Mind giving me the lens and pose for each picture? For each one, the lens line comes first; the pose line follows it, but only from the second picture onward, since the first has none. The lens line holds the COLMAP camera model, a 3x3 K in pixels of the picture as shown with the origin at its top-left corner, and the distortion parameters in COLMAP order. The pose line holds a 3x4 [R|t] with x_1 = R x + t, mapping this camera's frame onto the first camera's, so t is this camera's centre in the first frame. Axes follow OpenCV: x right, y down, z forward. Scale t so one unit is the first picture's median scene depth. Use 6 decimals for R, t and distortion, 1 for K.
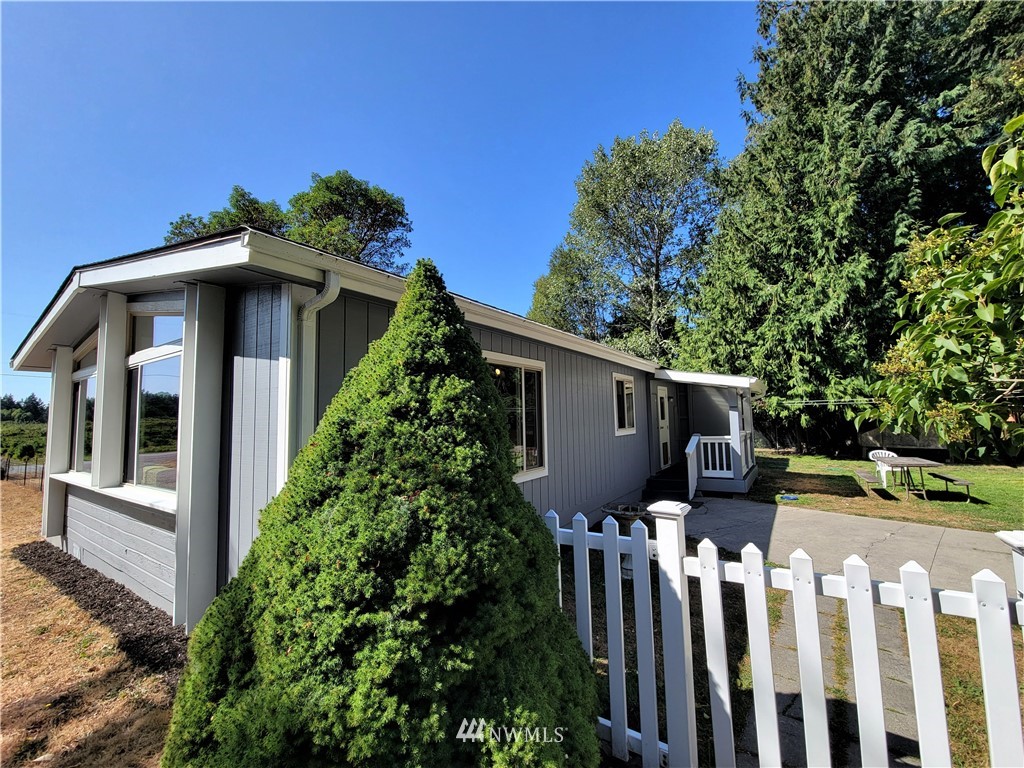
lens RADIAL K [[434.0, 0, 517.3], [0, 434.0, 381.7], [0, 0, 1]] dist [0.003820, -0.000677]
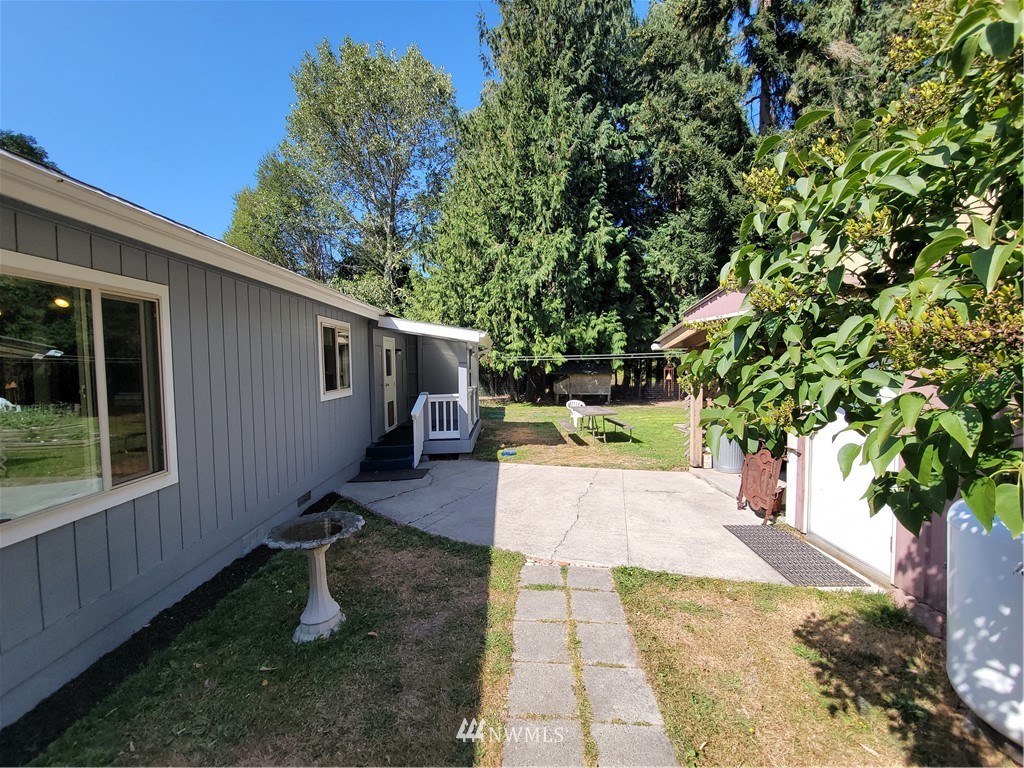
lens RADIAL K [[434.0, 0, 517.3], [0, 434.0, 381.7], [0, 0, 1]] dist [0.003820, -0.000677]
pose [[0.829606, -0.014331, 0.558166, 0.036892], [-0.050919, 0.993563, 0.101191, -0.000884], [-0.556023, -0.112370, 0.823536, 0.080878]]
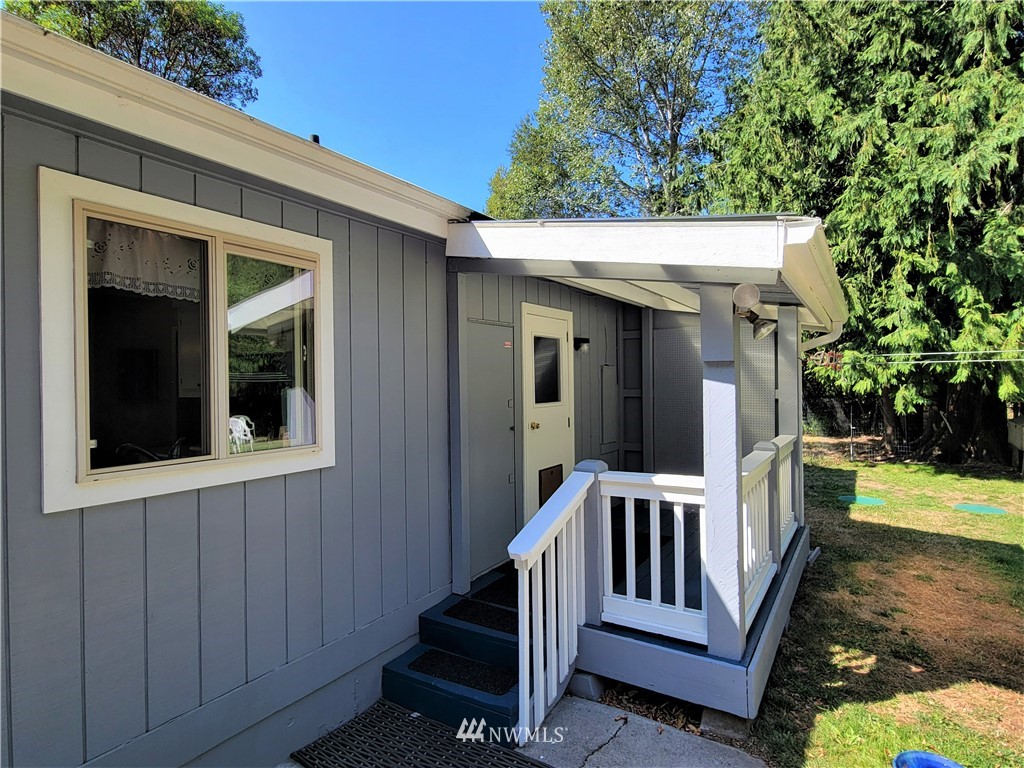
lens RADIAL K [[641.1, 0, 468.6], [0, 641.1, 385.5], [0, 0, 1]] dist [0.000329, -0.000884]
pose [[0.999935, 0.008649, 0.007448, 0.168974], [-0.009258, 0.996255, 0.085968, 0.019051], [-0.006677, -0.086031, 0.996270, 0.305806]]
